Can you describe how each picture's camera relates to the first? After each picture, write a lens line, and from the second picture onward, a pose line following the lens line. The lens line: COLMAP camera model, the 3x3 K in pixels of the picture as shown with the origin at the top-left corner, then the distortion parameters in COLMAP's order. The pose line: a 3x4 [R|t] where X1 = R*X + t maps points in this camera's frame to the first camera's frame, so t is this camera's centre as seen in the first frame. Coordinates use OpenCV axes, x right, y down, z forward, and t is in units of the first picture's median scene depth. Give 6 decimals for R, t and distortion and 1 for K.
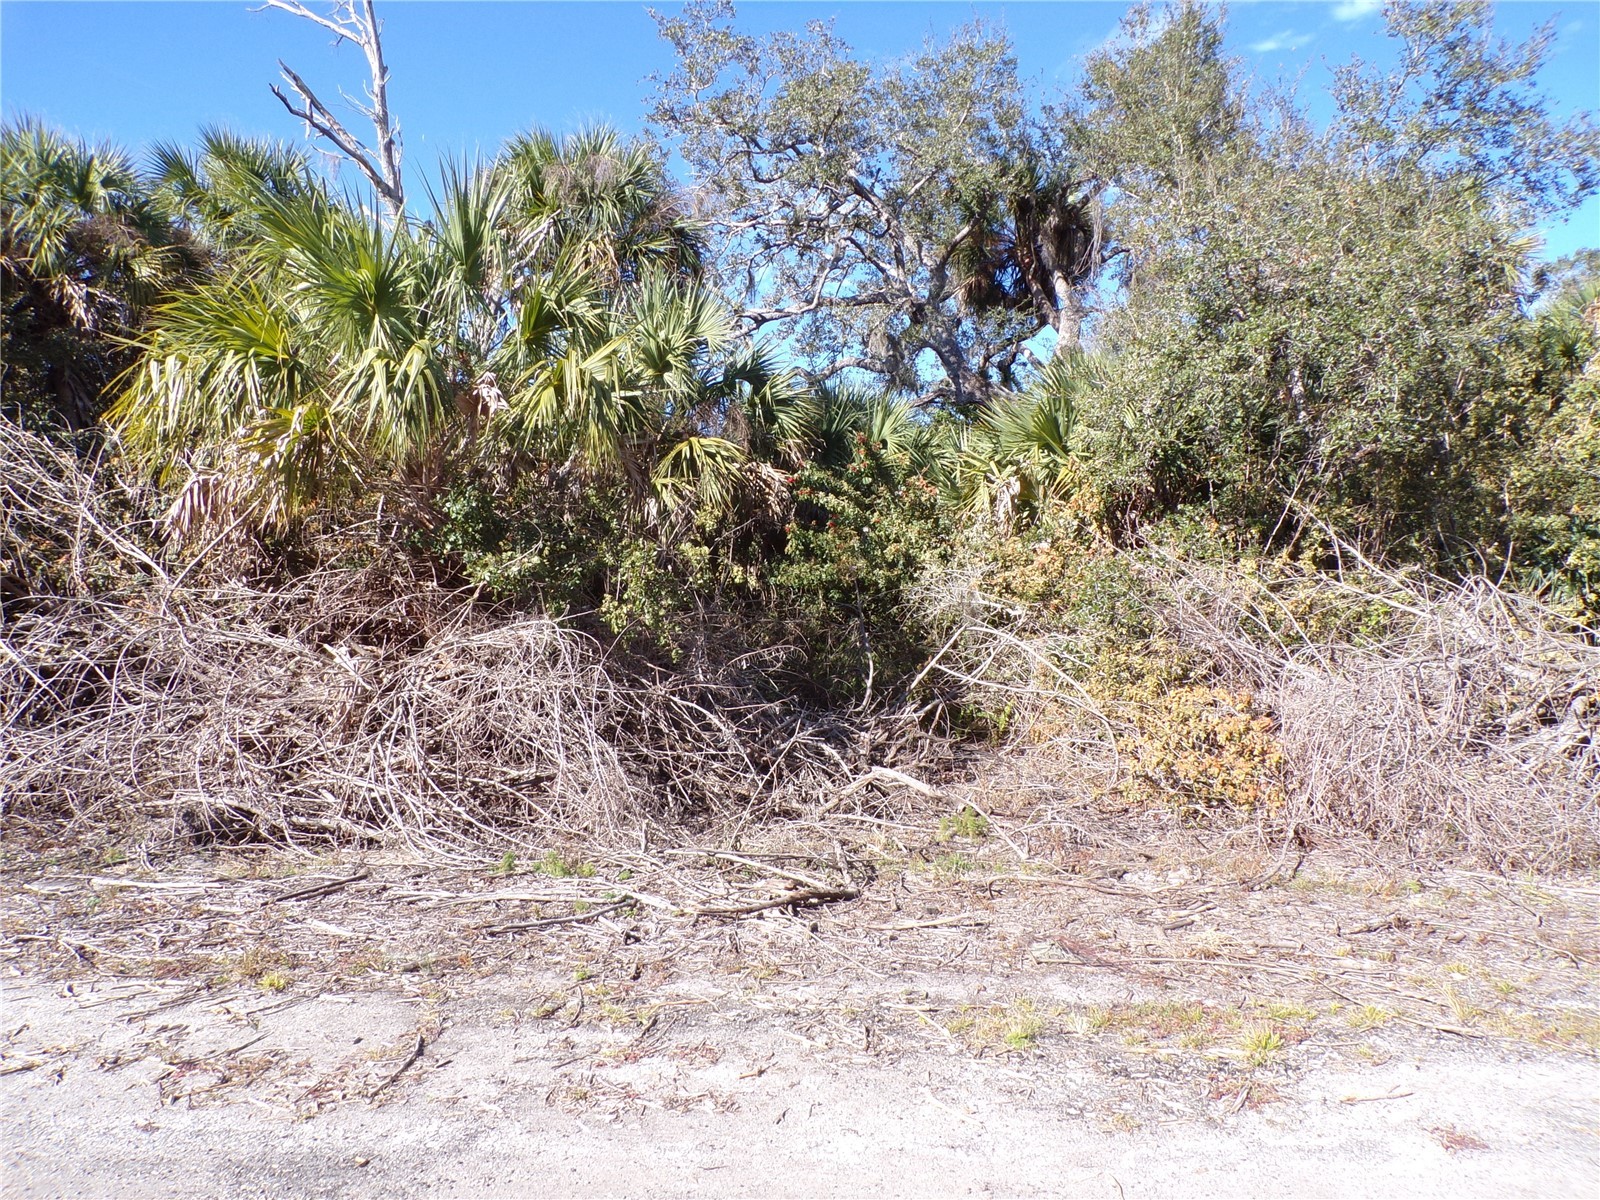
lens RADIAL K [[1089.6, 0, 805.8], [0, 1089.6, 622.2], [0, 0, 1]] dist [0.000699, 0.025382]
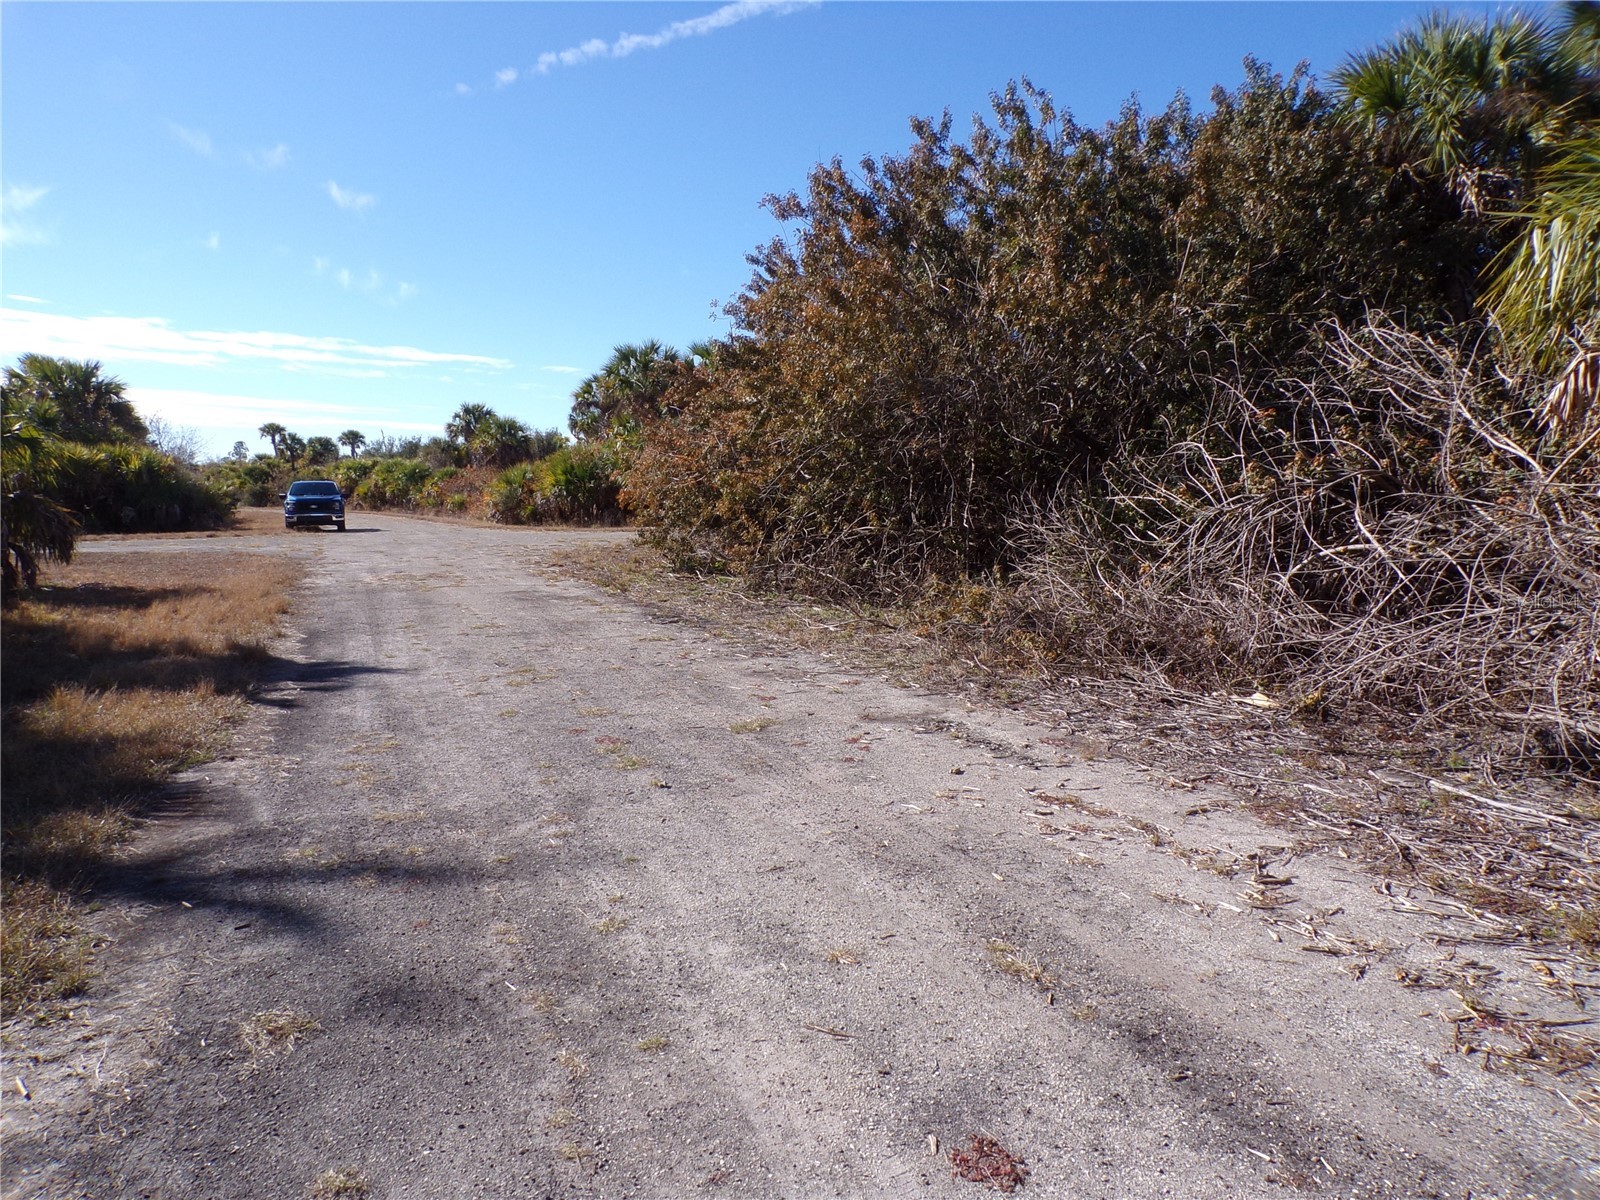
lens RADIAL K [[1045.5, 0, 800.0], [0, 1045.5, 600.0], [0, 0, 1]] dist [-0.001787, -0.002065]
pose [[0.390882, 0.077439, -0.917177, -0.021578], [-0.012031, 0.996799, 0.079034, 0.004990], [0.920362, -0.019858, 0.390563, 0.099023]]
